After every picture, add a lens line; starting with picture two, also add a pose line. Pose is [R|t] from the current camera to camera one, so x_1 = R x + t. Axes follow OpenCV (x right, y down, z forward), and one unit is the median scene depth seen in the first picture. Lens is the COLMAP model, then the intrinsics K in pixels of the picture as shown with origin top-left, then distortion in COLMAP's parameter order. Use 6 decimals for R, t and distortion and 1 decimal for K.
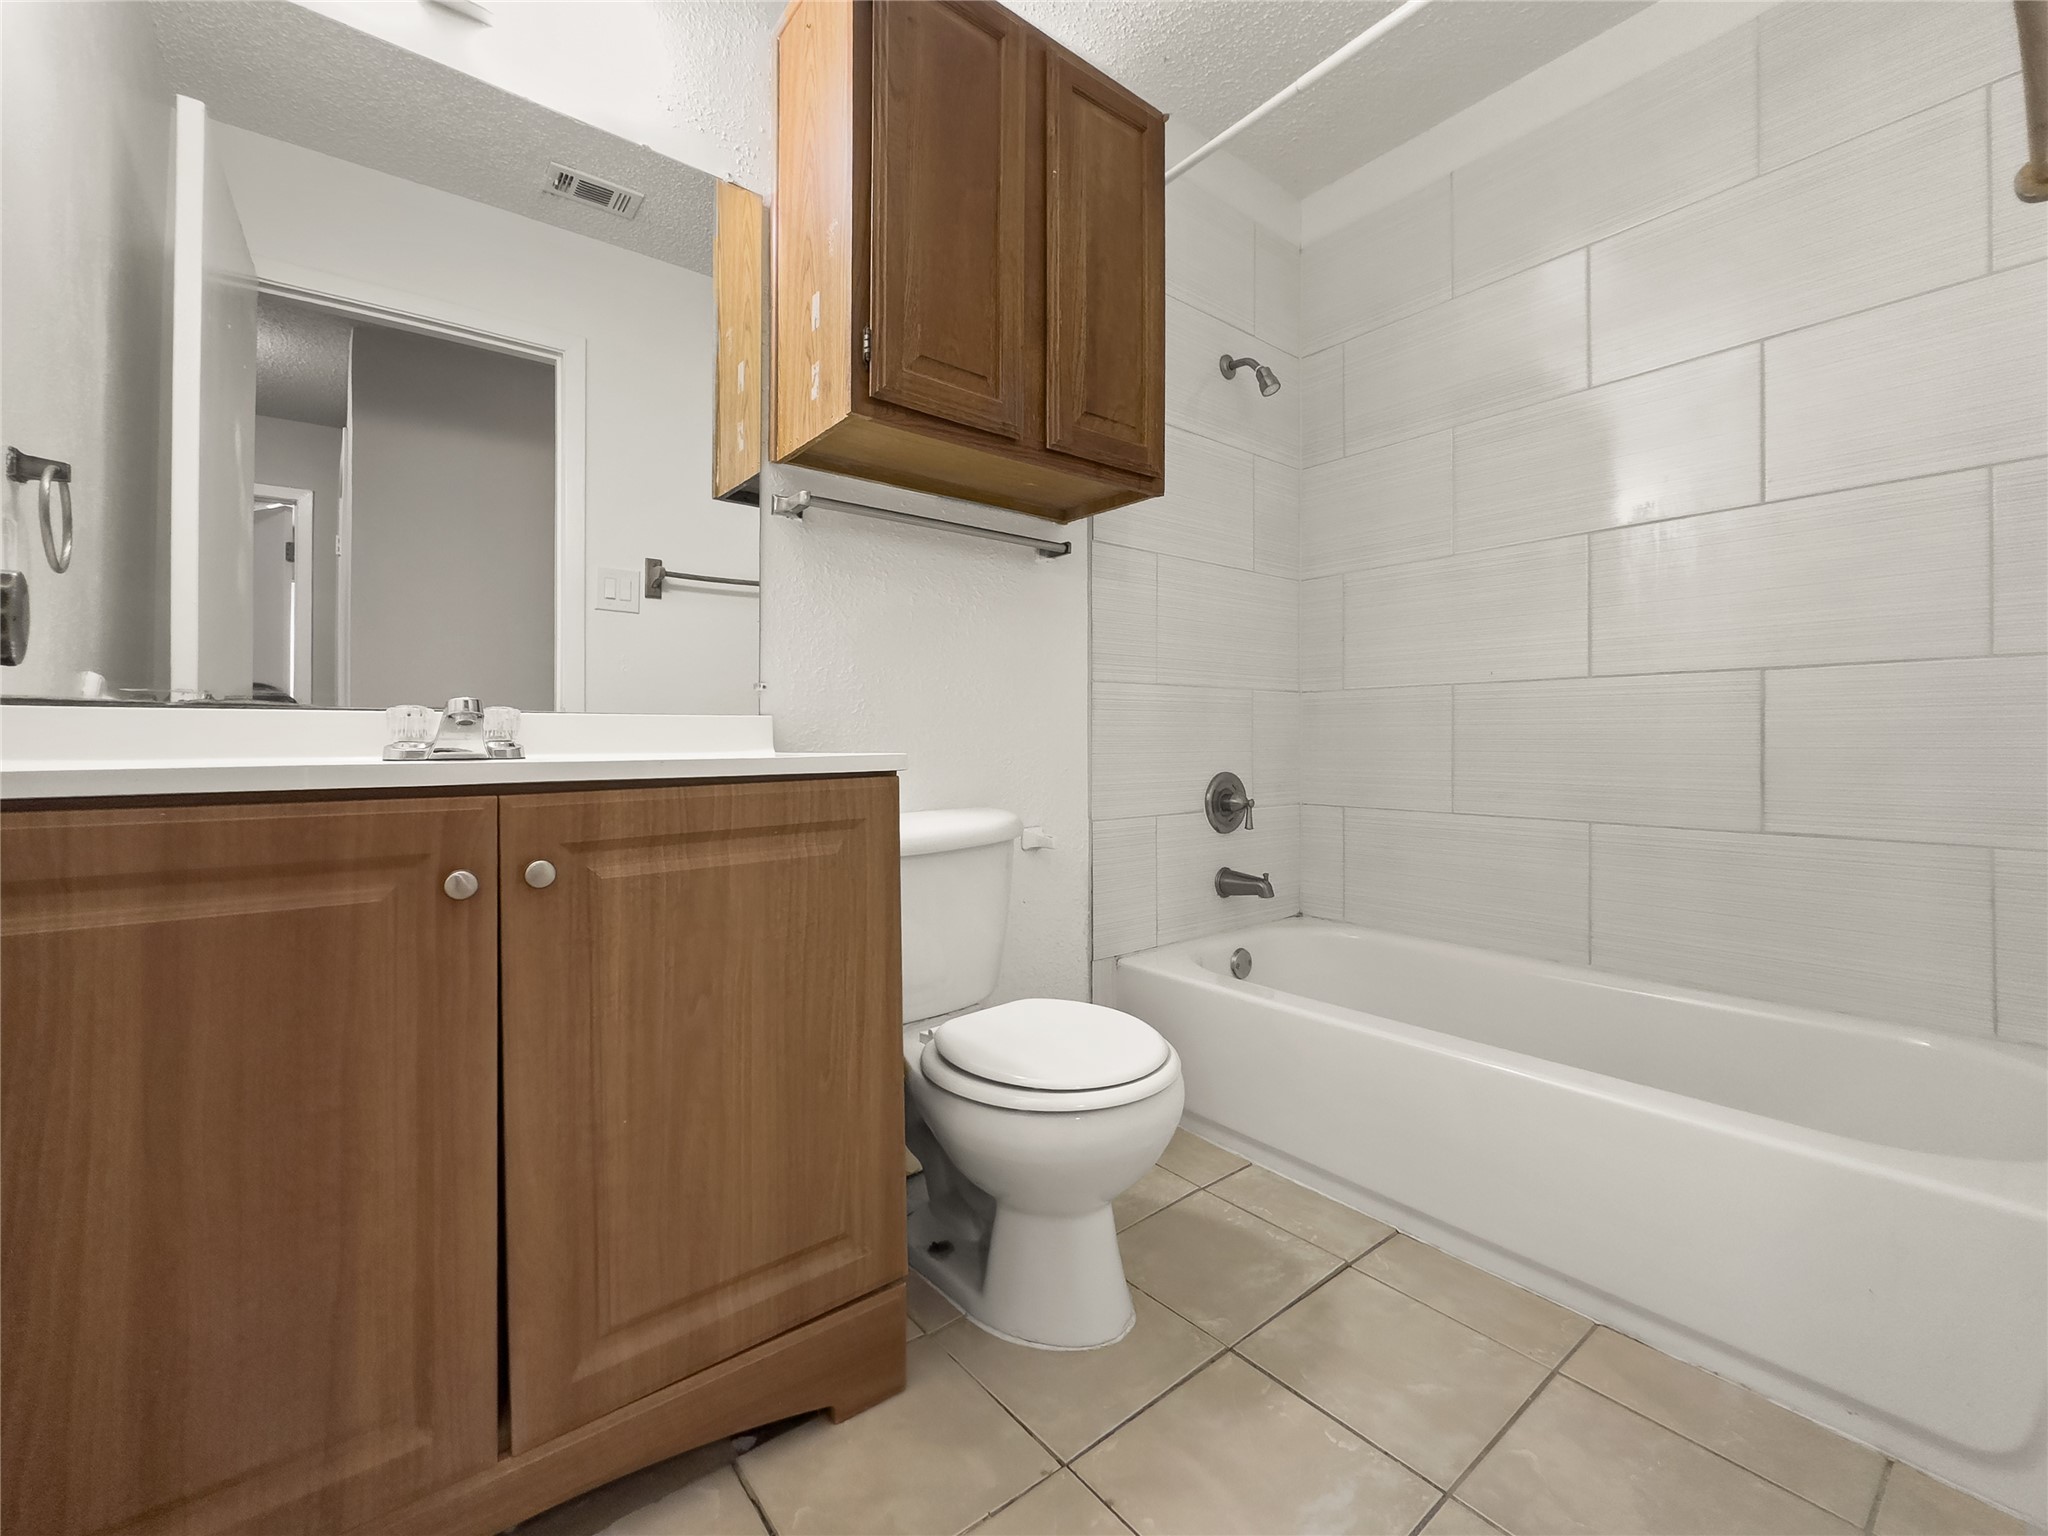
lens RADIAL K [[849.7, 0, 1021.3], [0, 849.7, 733.5], [0, 0, 1]] dist [-0.000660, -0.000051]
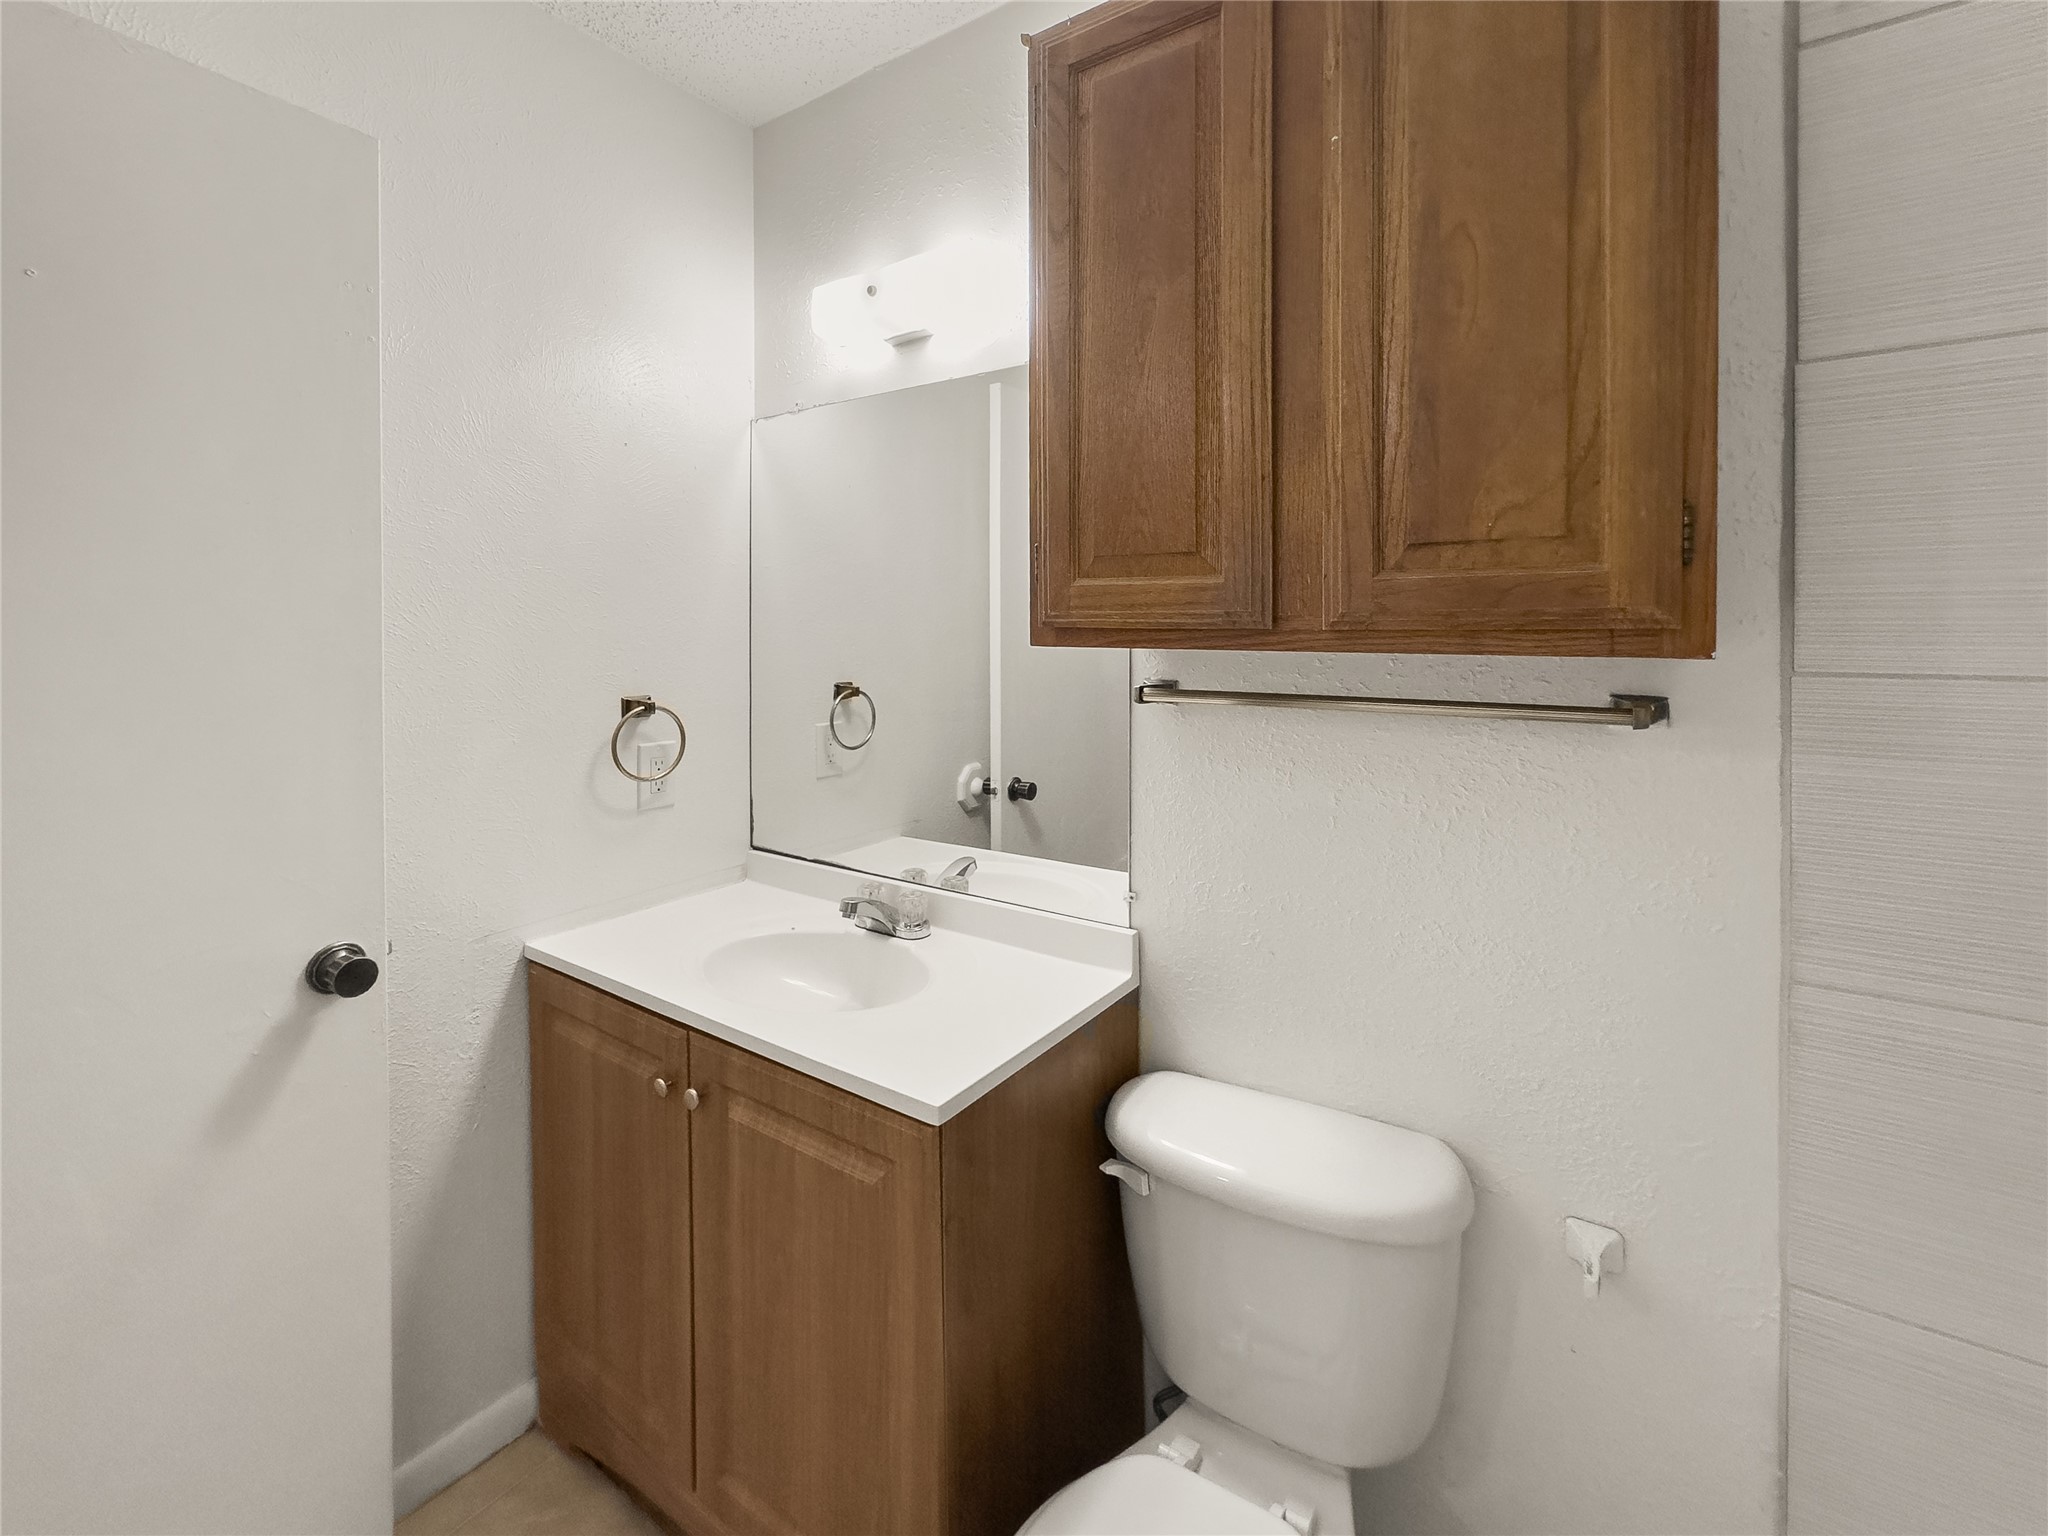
lens RADIAL K [[841.2, 0, 1022.7], [0, 841.2, 659.2], [0, 0, 1]] dist [-0.000597, 0.000016]
pose [[0.319688, 0.011207, -0.947457, 0.551308], [0.002175, 0.999919, 0.012562, -0.351558], [0.947520, -0.006076, 0.319637, 0.677235]]
